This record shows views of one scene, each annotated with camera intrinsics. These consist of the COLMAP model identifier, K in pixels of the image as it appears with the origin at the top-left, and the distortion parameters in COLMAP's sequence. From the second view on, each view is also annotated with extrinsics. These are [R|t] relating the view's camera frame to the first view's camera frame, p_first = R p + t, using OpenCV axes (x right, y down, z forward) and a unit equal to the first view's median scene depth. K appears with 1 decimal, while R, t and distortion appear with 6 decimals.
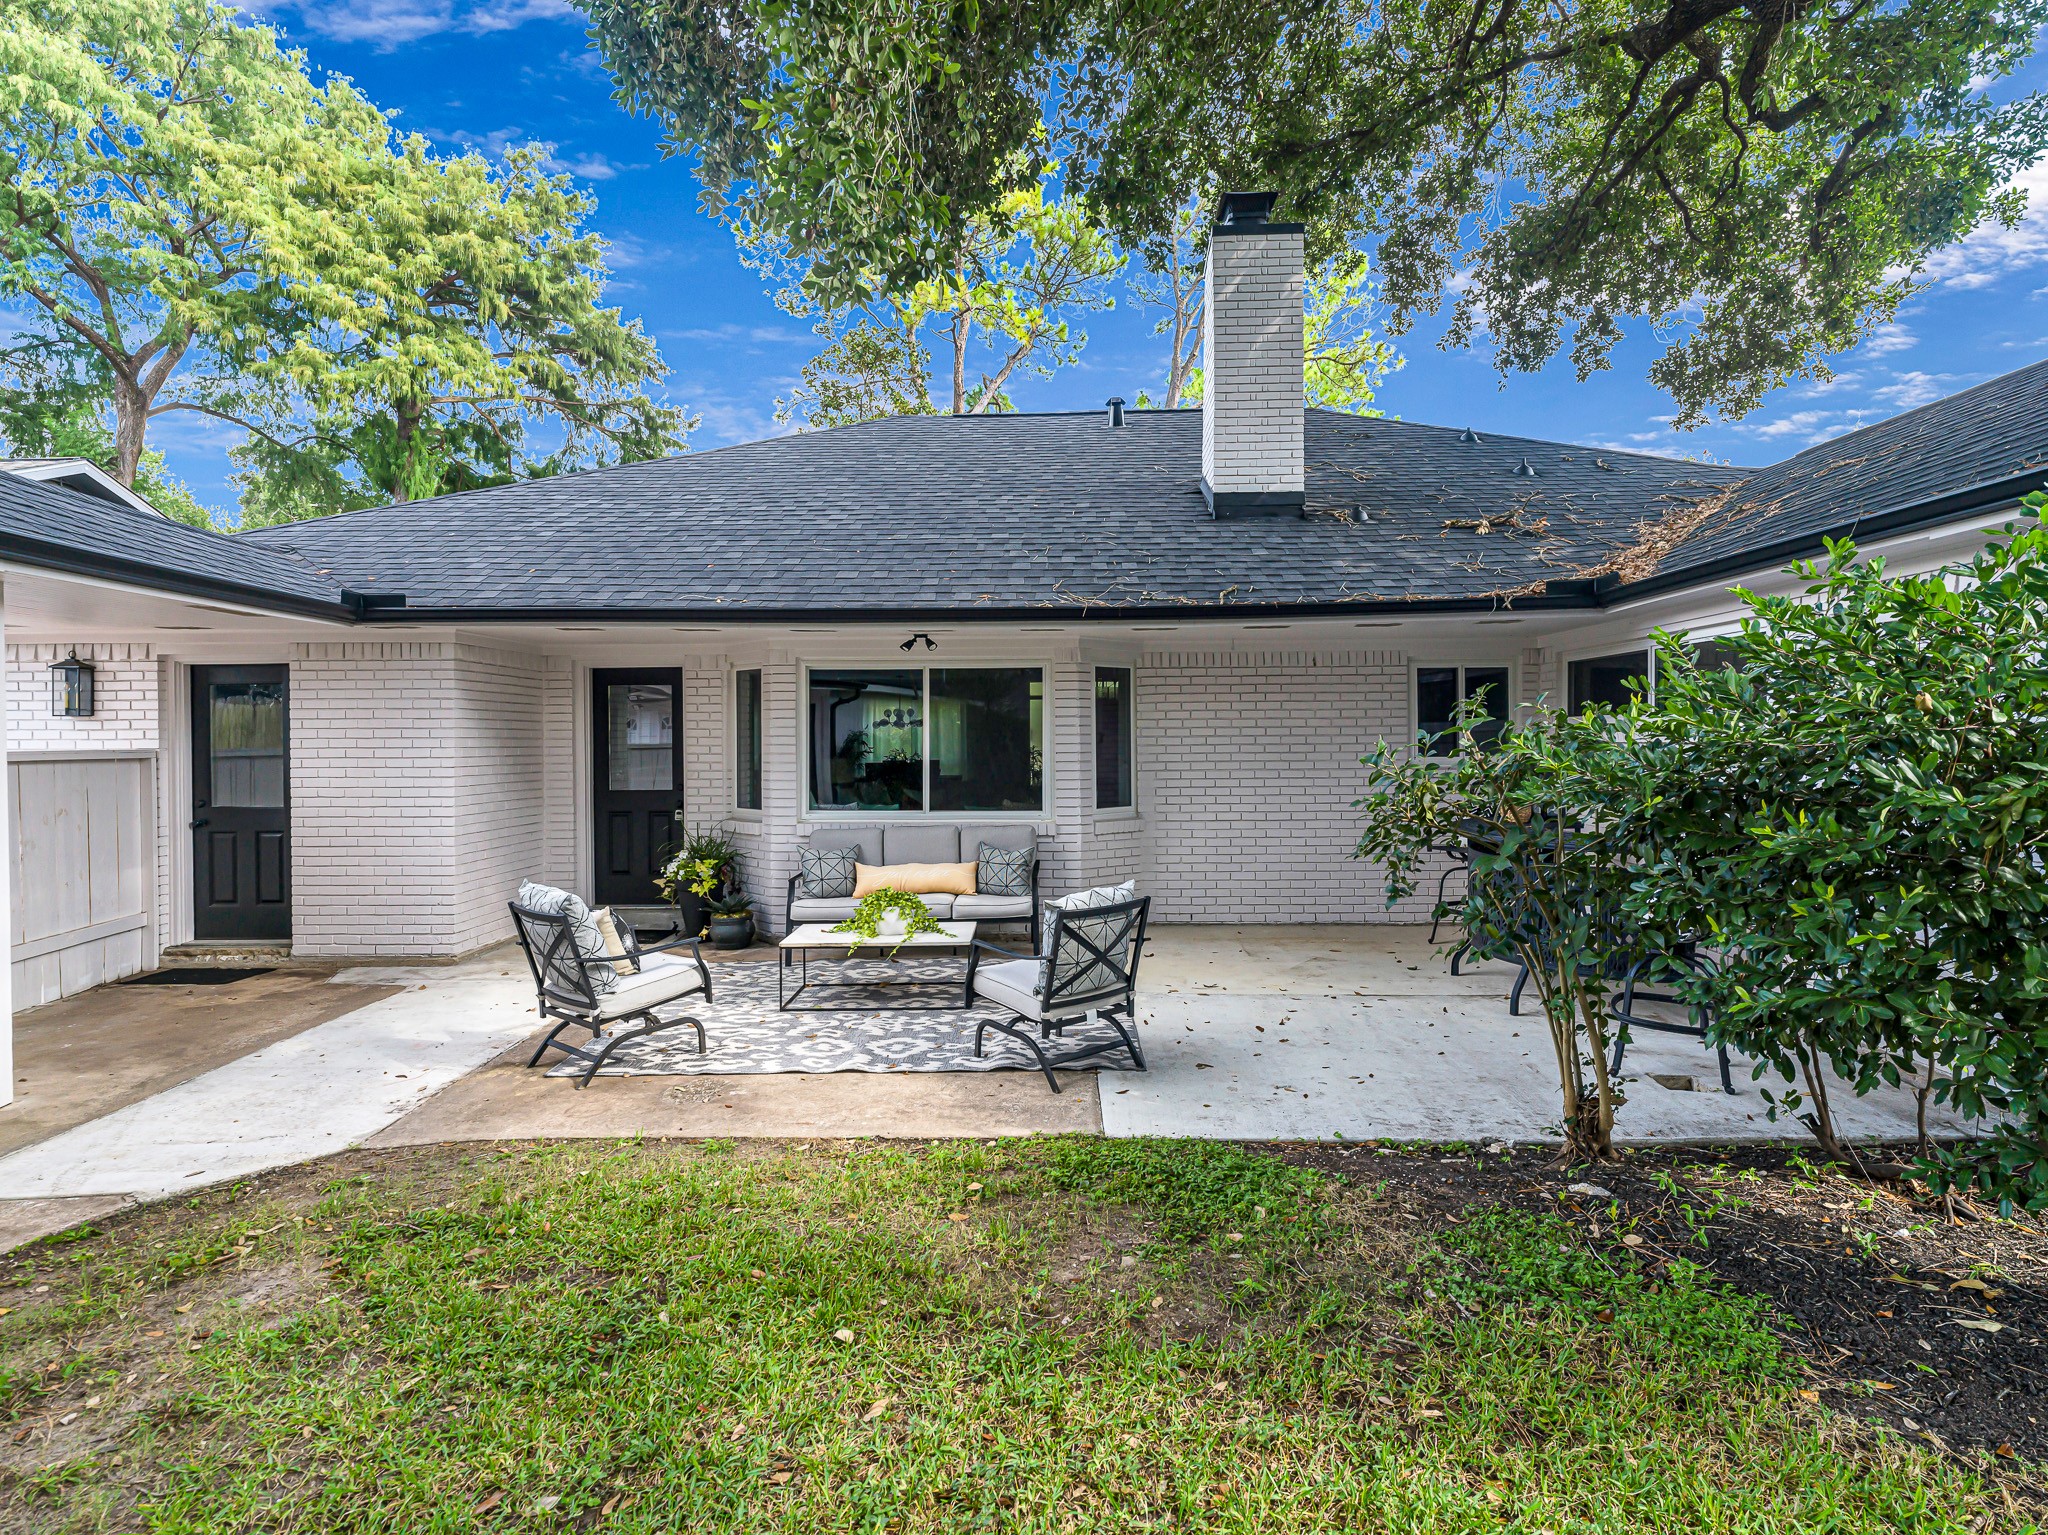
lens RADIAL K [[1022.3, 0, 1027.5], [0, 1022.3, 757.1], [0, 0, 1]] dist [-0.001413, -0.001355]
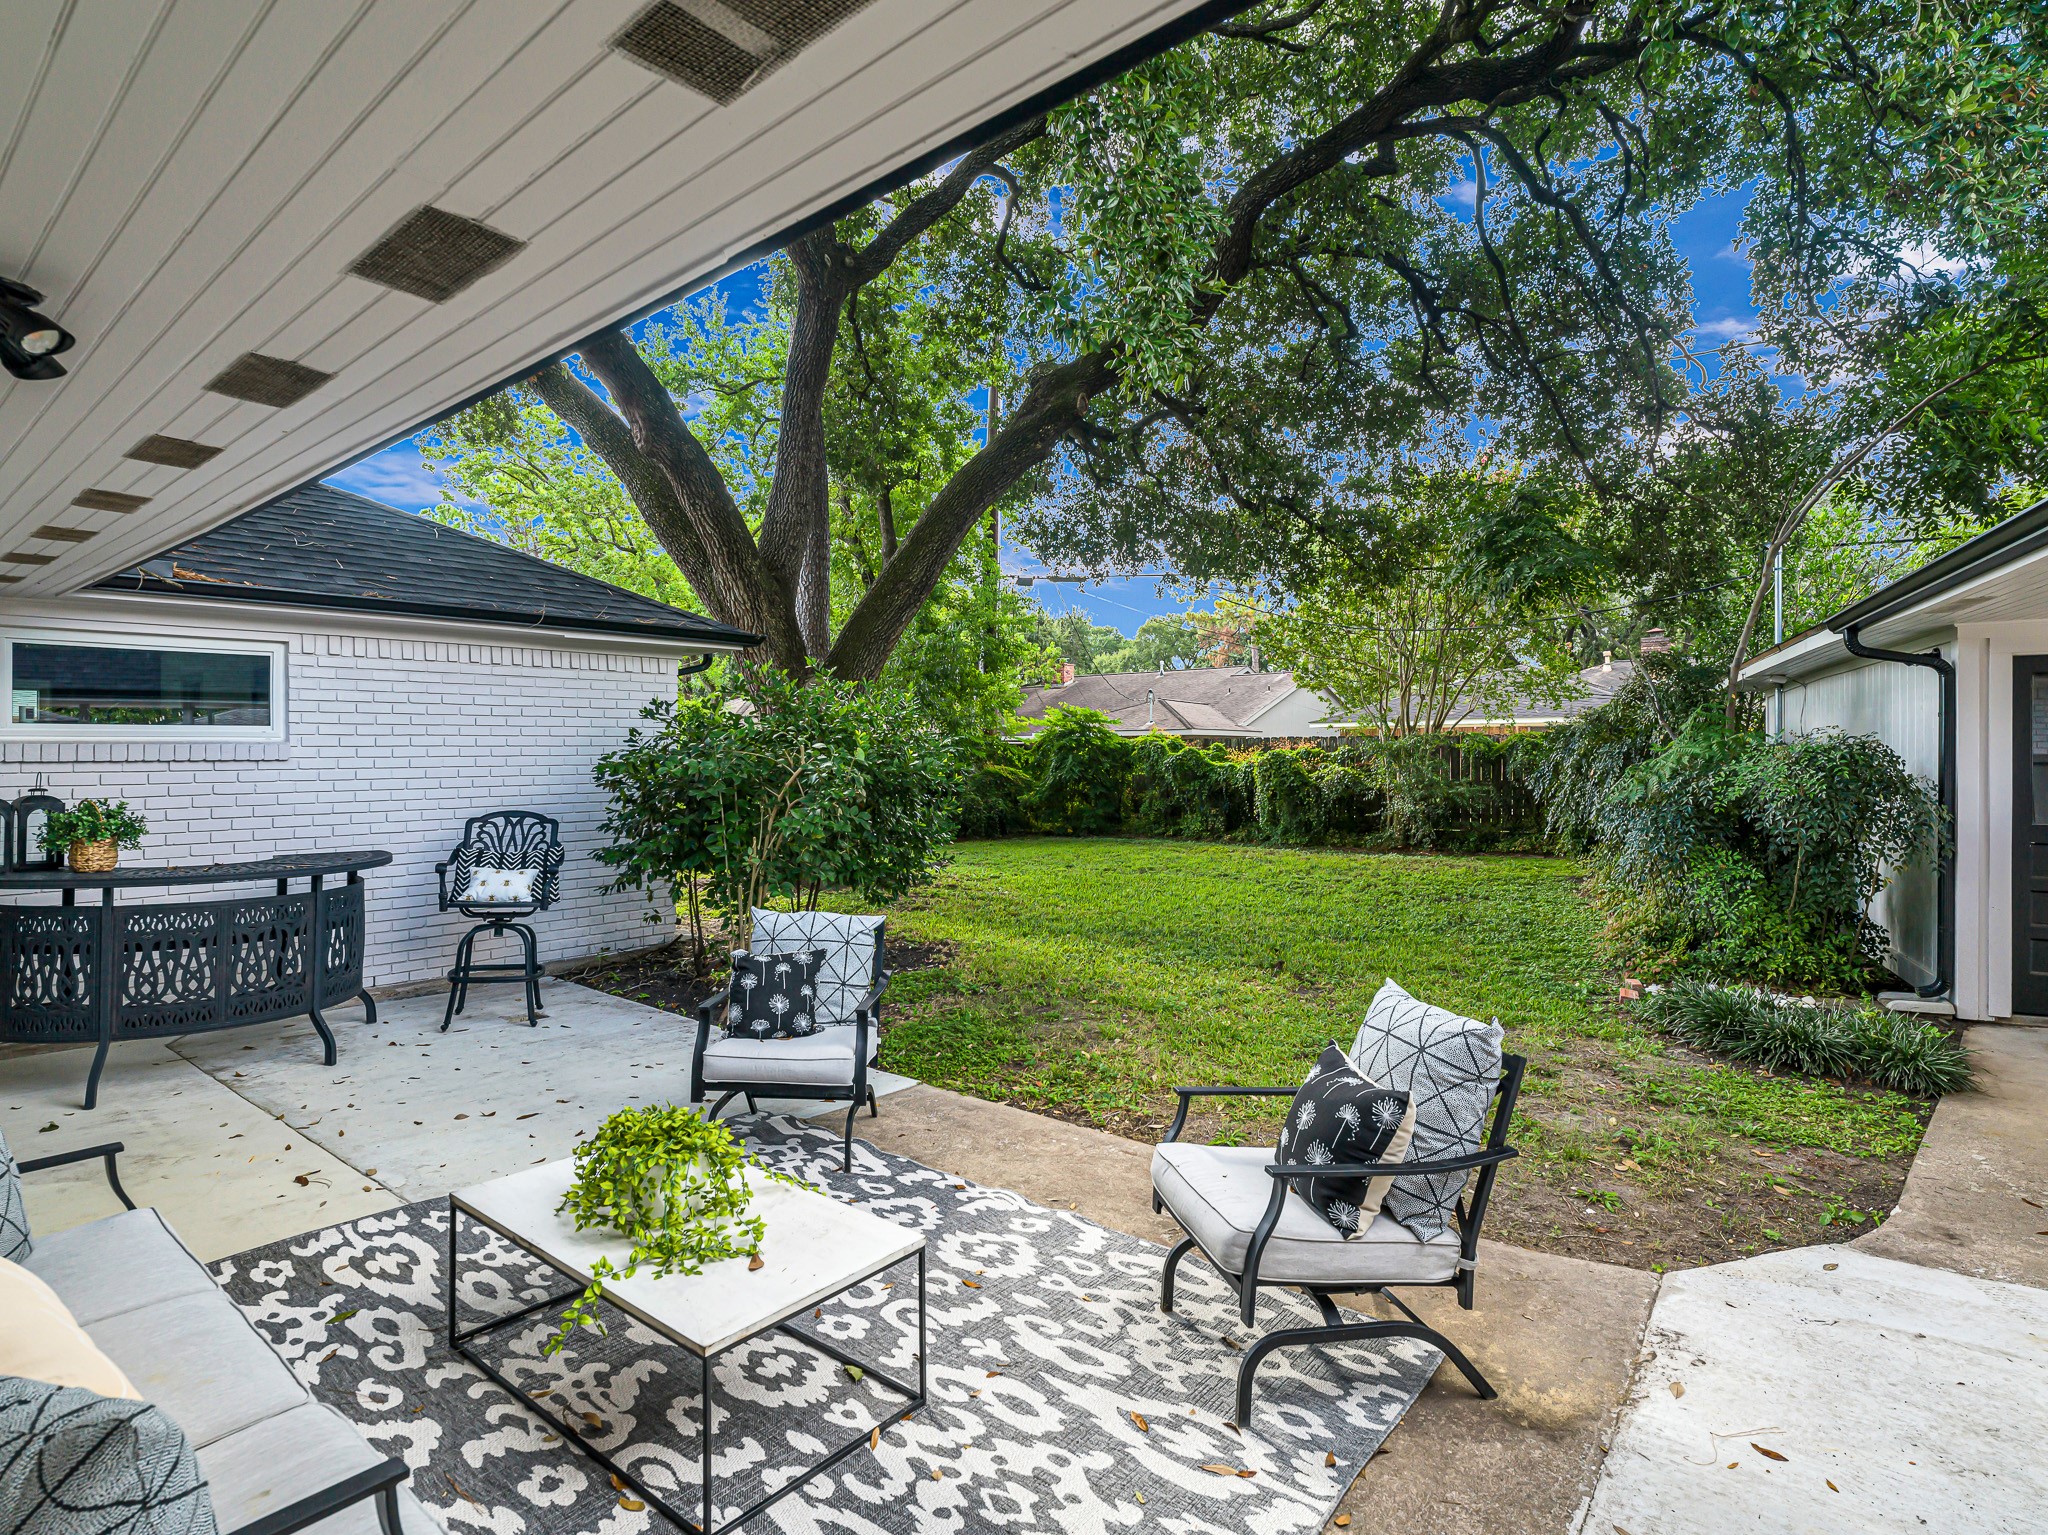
lens RADIAL K [[1050.1, 0, 1009.9], [0, 1050.1, 759.8], [0, 0, 1]] dist [0.004649, -0.001208]
pose [[-0.778876, 0.008786, 0.627117, -0.384369], [0.020239, 0.999733, 0.011131, -0.006942], [-0.626852, 0.021361, -0.778846, 0.938871]]
